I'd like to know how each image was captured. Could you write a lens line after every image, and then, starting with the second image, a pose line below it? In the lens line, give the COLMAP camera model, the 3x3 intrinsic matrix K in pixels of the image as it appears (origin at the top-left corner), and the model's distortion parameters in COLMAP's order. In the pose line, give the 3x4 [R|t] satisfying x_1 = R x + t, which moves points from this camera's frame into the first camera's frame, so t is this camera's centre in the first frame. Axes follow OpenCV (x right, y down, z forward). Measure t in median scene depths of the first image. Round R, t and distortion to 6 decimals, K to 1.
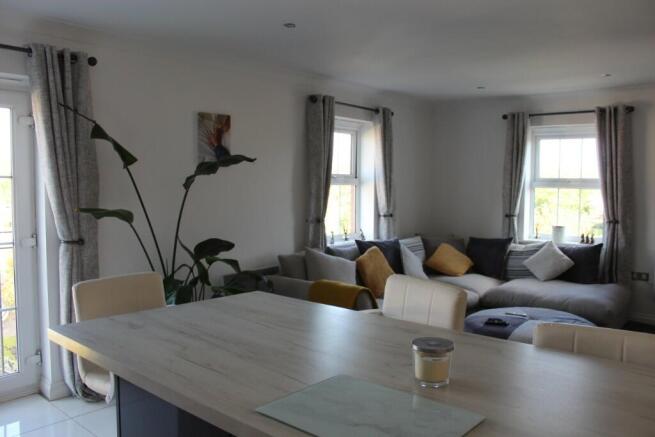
lens RADIAL K [[545.8, 0, 327.1], [0, 545.8, 219.0], [0, 0, 1]] dist [-0.098762, 0.004496]
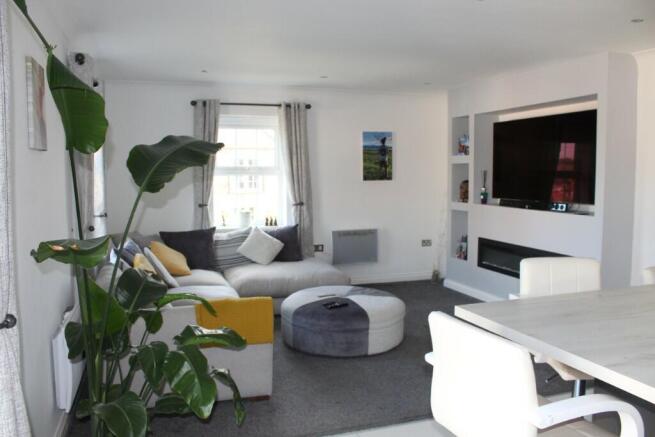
lens RADIAL K [[545.8, 0, 326.7], [0, 545.8, 216.6], [0, 0, 1]] dist [-0.098762, 0.004496]
pose [[0.514959, -0.083544, 0.853134, -0.406266], [0.066346, 0.996138, 0.057501, -0.028976], [-0.854644, 0.026991, 0.518513, 0.316394]]
